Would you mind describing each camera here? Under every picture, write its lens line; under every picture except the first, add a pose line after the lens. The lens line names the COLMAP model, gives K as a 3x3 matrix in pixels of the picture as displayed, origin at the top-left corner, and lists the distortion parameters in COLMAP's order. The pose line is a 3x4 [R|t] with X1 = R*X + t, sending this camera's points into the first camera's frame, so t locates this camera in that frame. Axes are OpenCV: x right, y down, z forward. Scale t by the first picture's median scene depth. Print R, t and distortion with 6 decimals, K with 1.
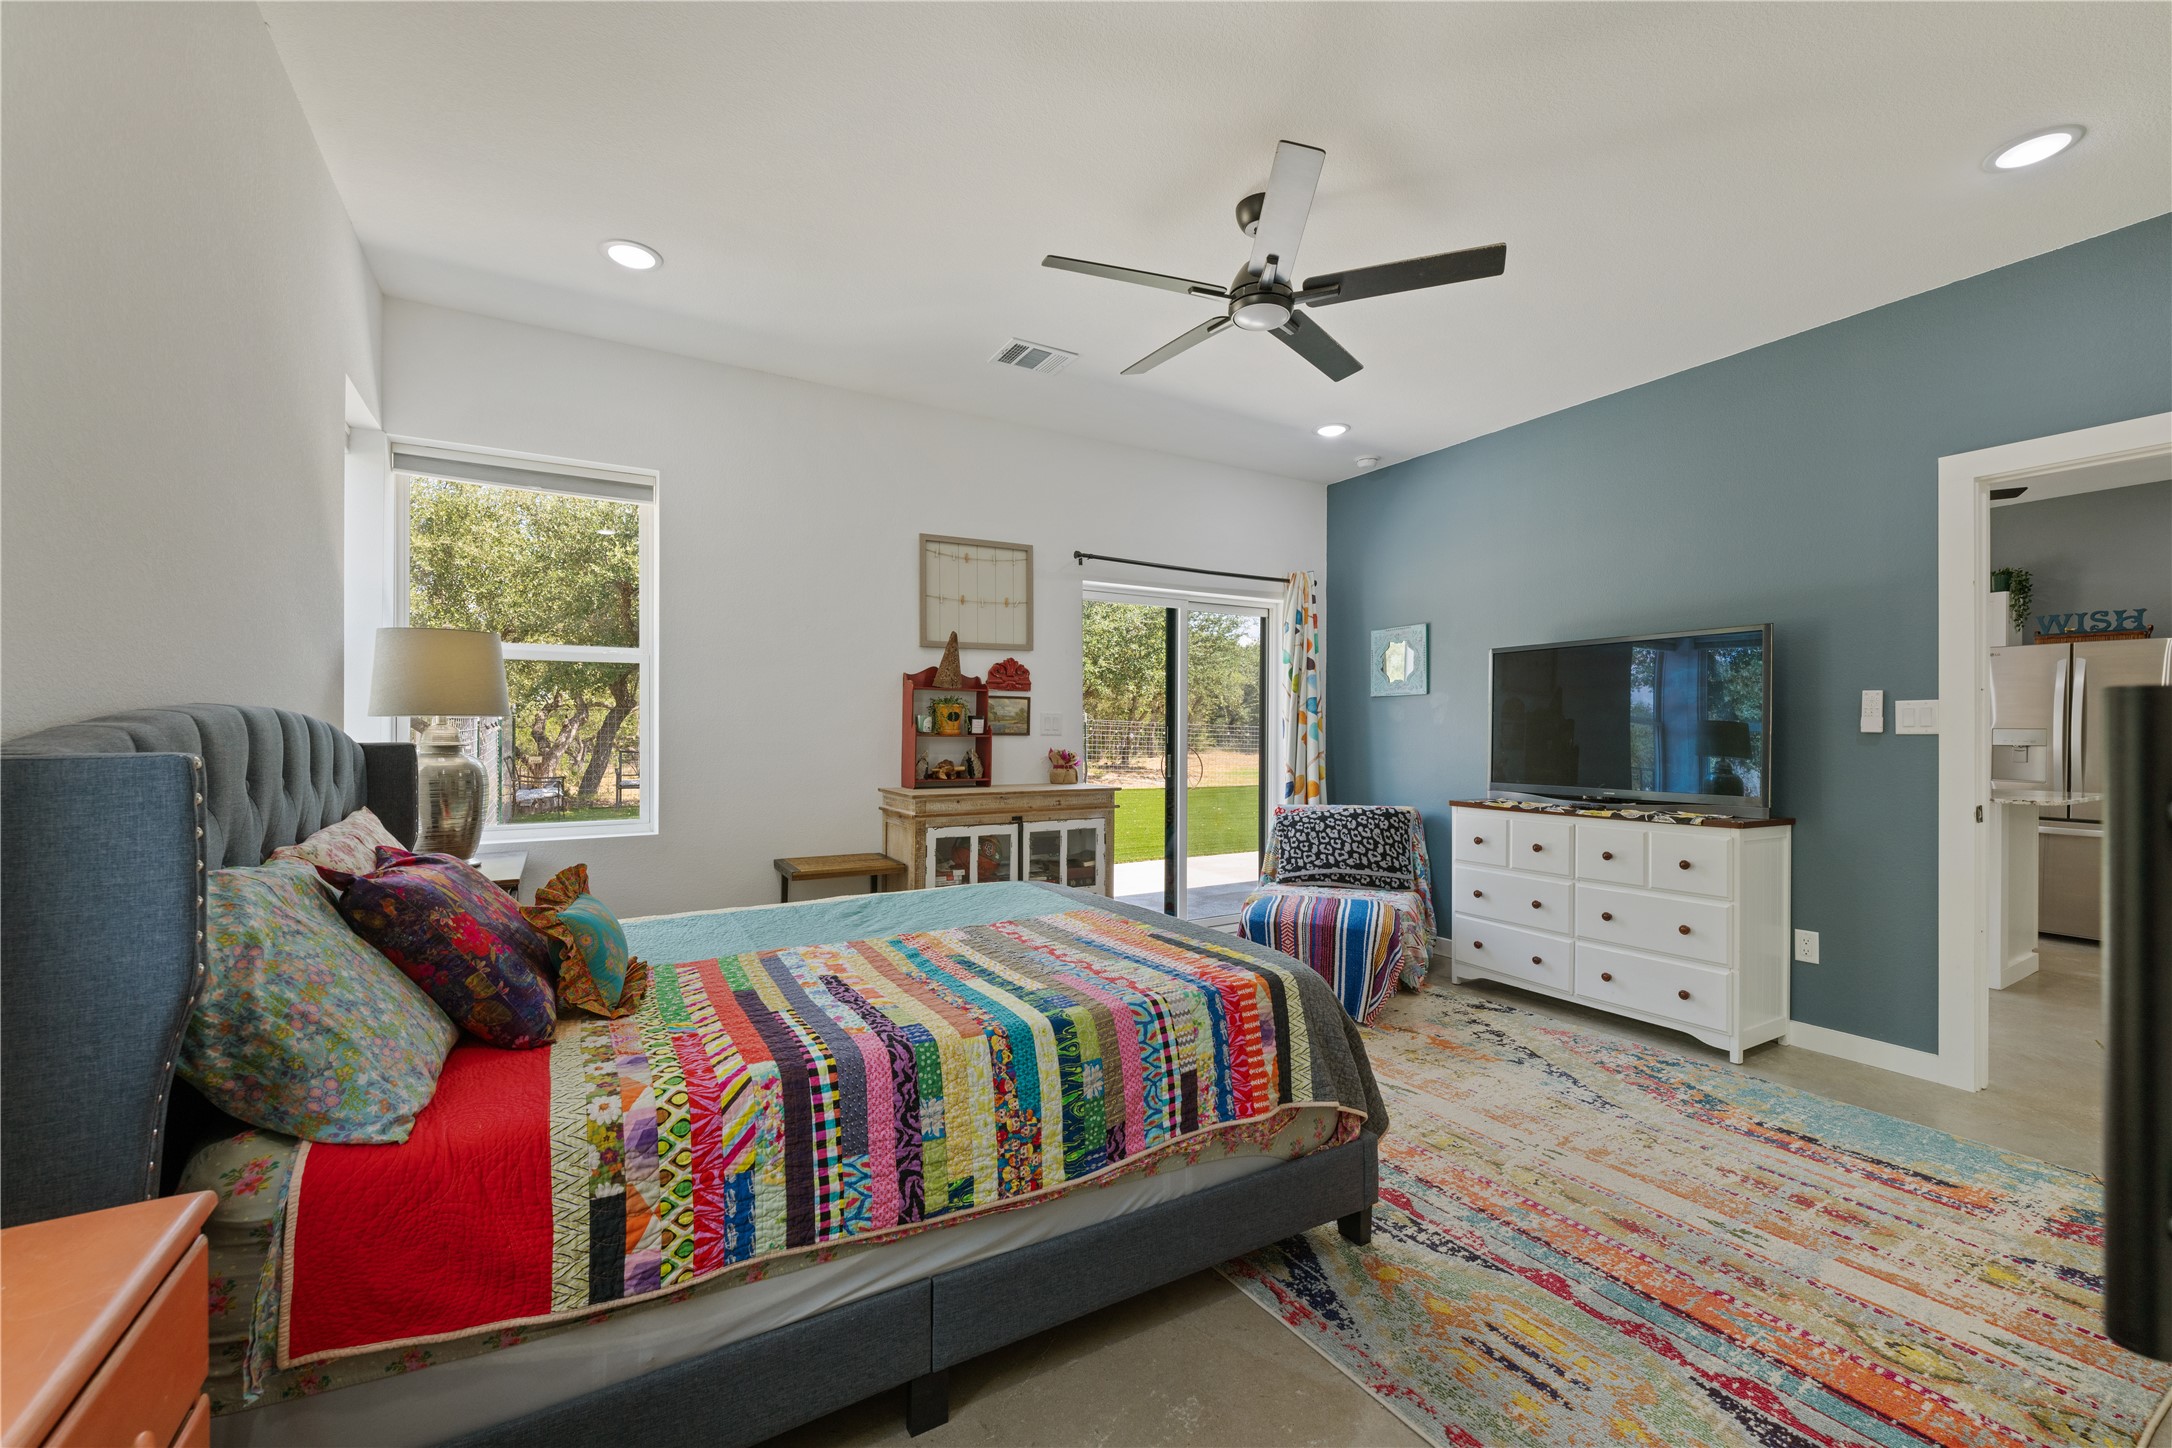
lens RADIAL K [[884.7, 0, 1079.8], [0, 884.7, 719.2], [0, 0, 1]] dist [0.000258, 0.000078]
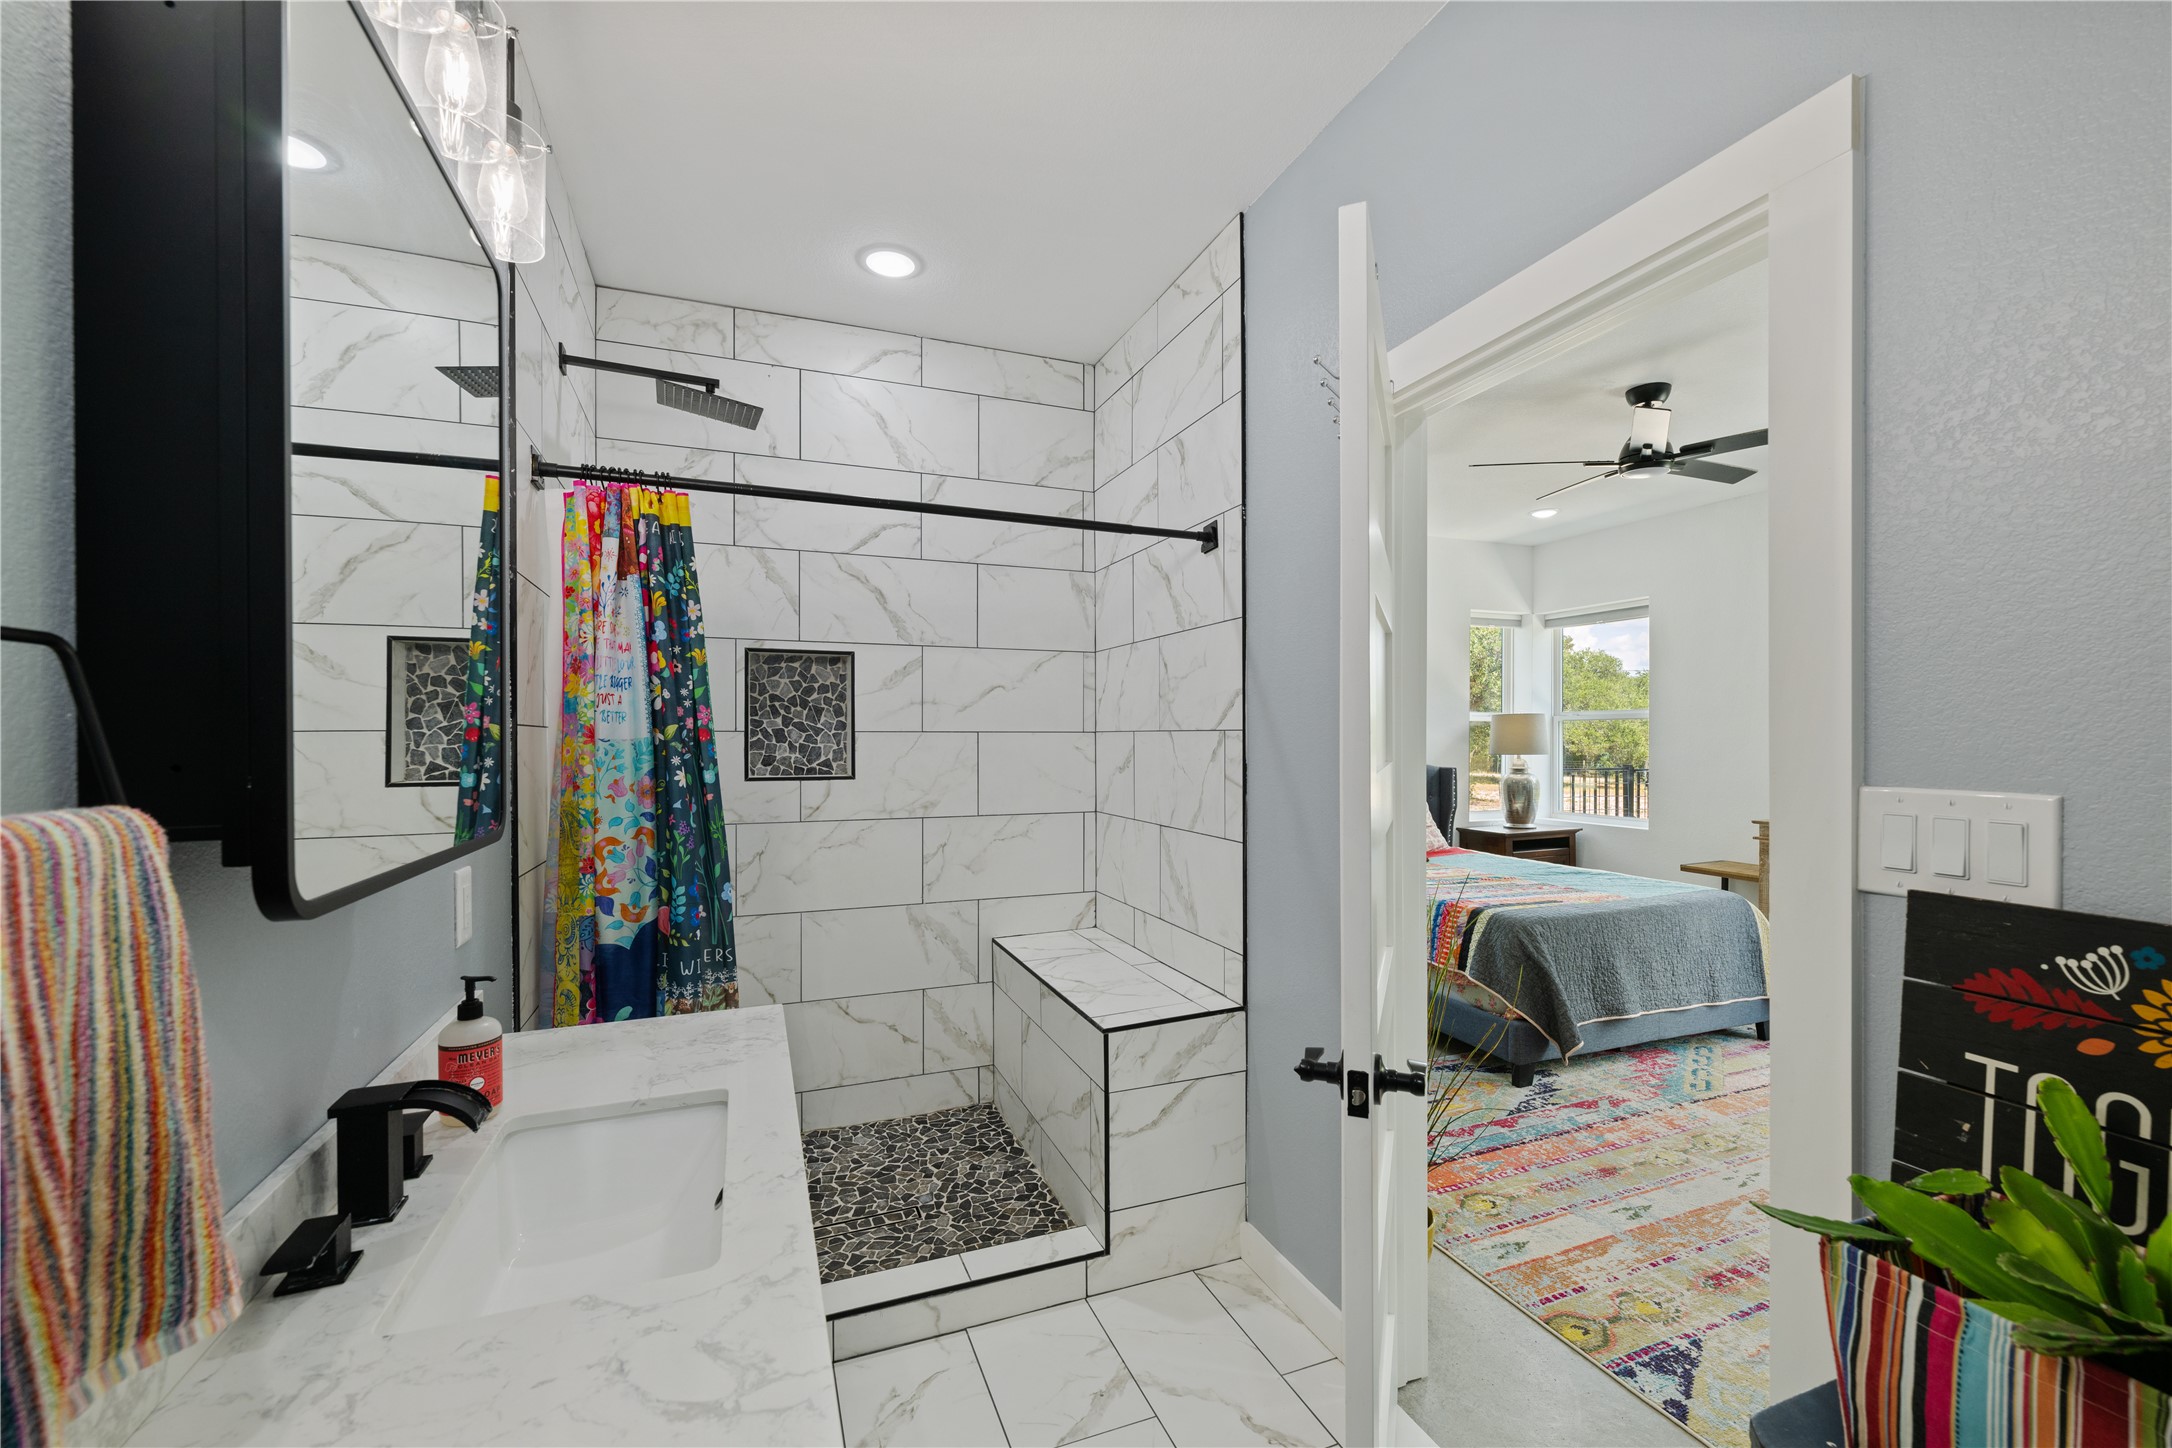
lens RADIAL K [[884.7, 0, 1097.0], [0, 884.7, 738.0], [0, 0, 1]] dist [0.000258, 0.000078]
pose [[-0.155873, 0.000155, -0.987777, 2.206388], [0.008724, 0.999961, -0.001220, -0.072000], [0.987739, -0.008807, -0.155869, 0.512427]]
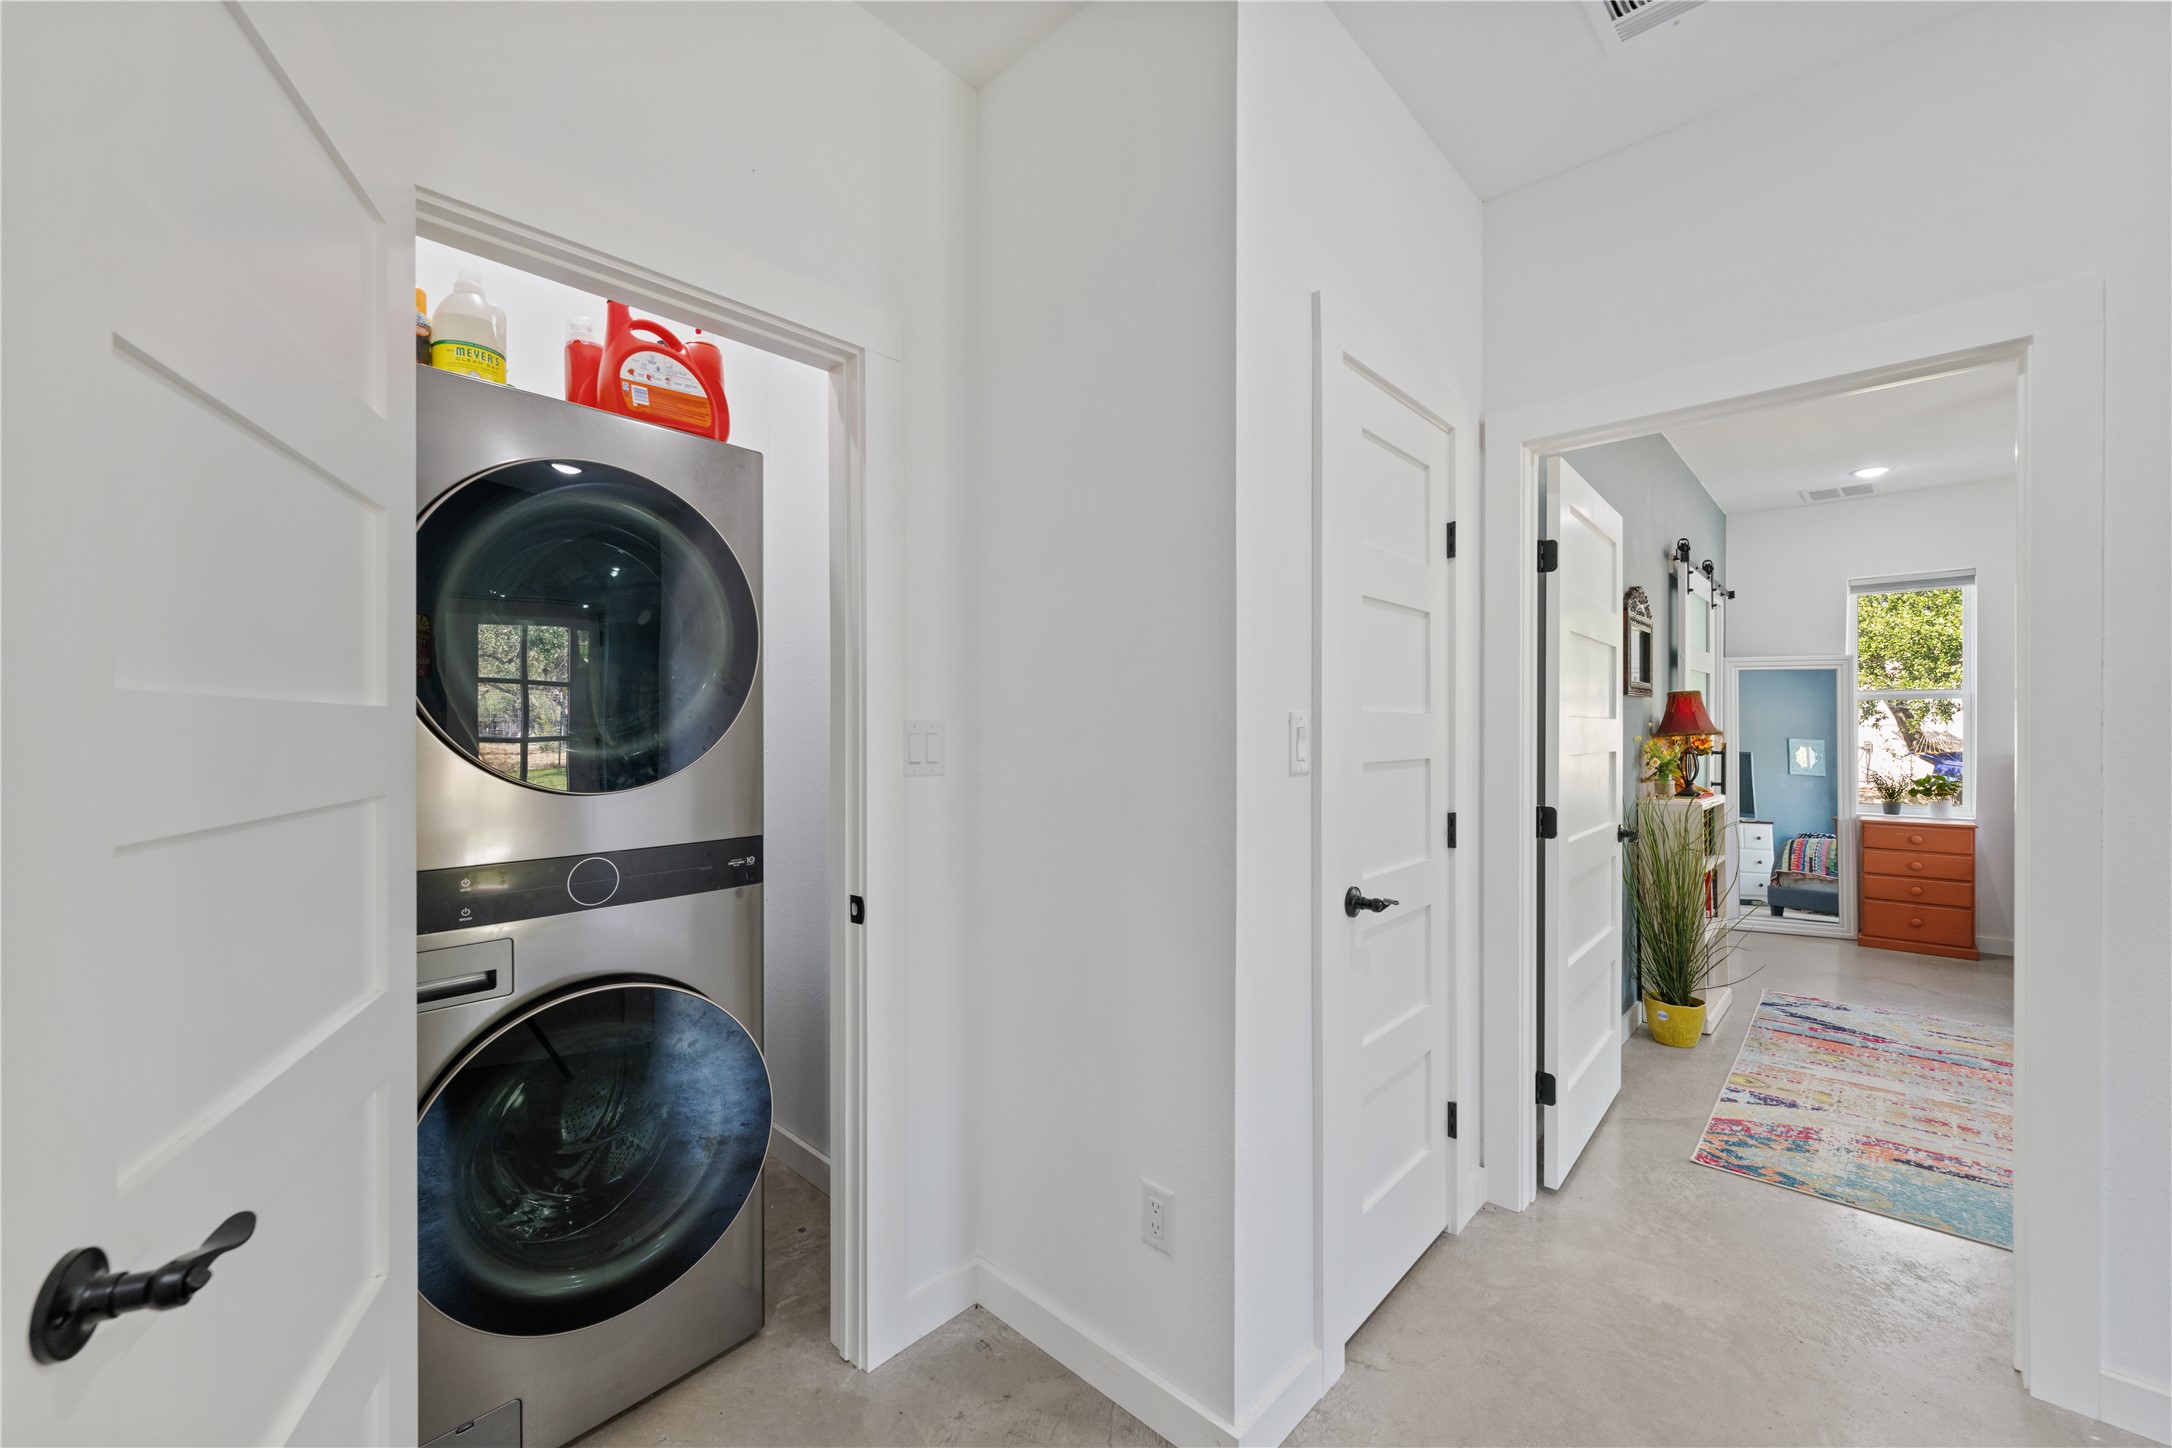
lens RADIAL K [[884.7, 0, 1079.9], [0, 884.7, 723.3], [0, 0, 1]] dist [0.000258, 0.000078]
pose [[-0.958285, -0.007186, -0.285726, 2.755186], [-0.004974, 0.999952, -0.008467, -0.018065], [0.285773, -0.006693, -0.958274, 2.130290]]
